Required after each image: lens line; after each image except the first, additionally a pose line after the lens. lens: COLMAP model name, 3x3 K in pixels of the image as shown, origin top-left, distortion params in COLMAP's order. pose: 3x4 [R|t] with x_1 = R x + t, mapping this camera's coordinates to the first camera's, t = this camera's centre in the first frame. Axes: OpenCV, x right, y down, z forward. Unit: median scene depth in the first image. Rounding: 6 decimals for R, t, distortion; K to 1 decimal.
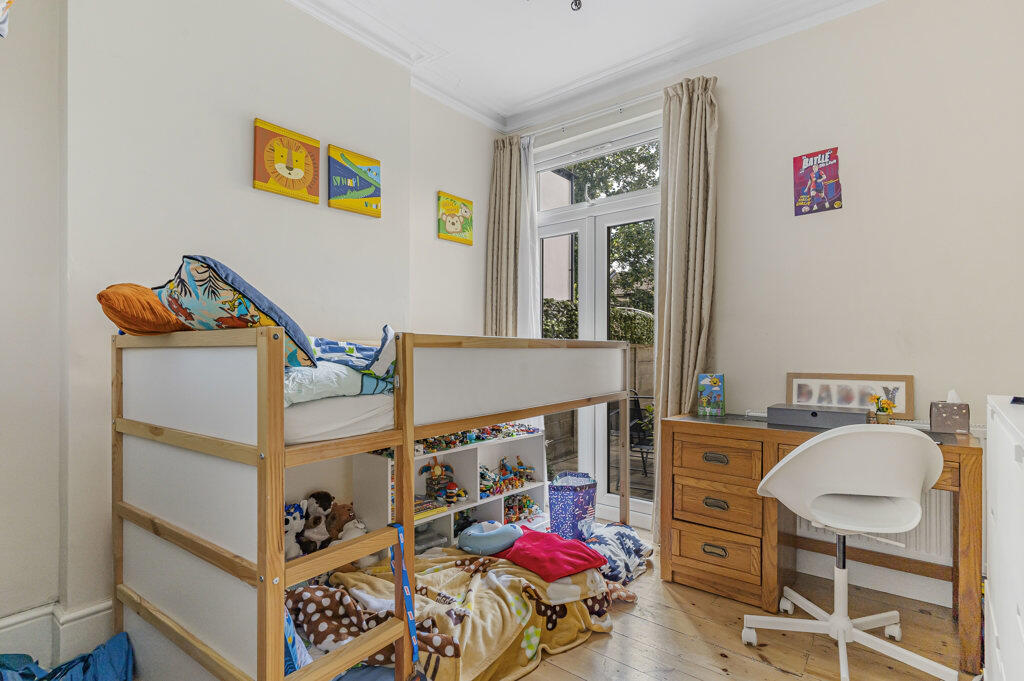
lens RADIAL K [[509.0, 0, 511.5], [0, 509.0, 347.3], [0, 0, 1]] dist [0.000689, -0.000226]
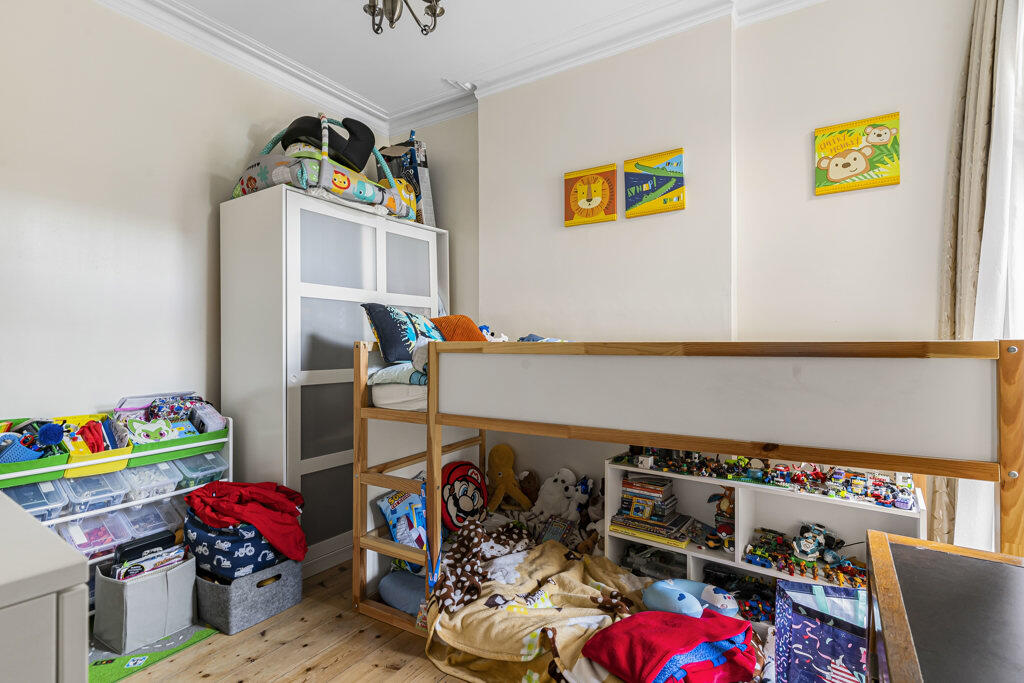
lens RADIAL K [[510.7, 0, 516.3], [0, 510.7, 332.9], [0, 0, 1]] dist [-0.002311, -0.001981]
pose [[0.074403, -0.020756, -0.997012, 0.691642], [0.007335, 0.999768, -0.020266, -0.013464], [0.997201, -0.005805, 0.074538, 0.679087]]
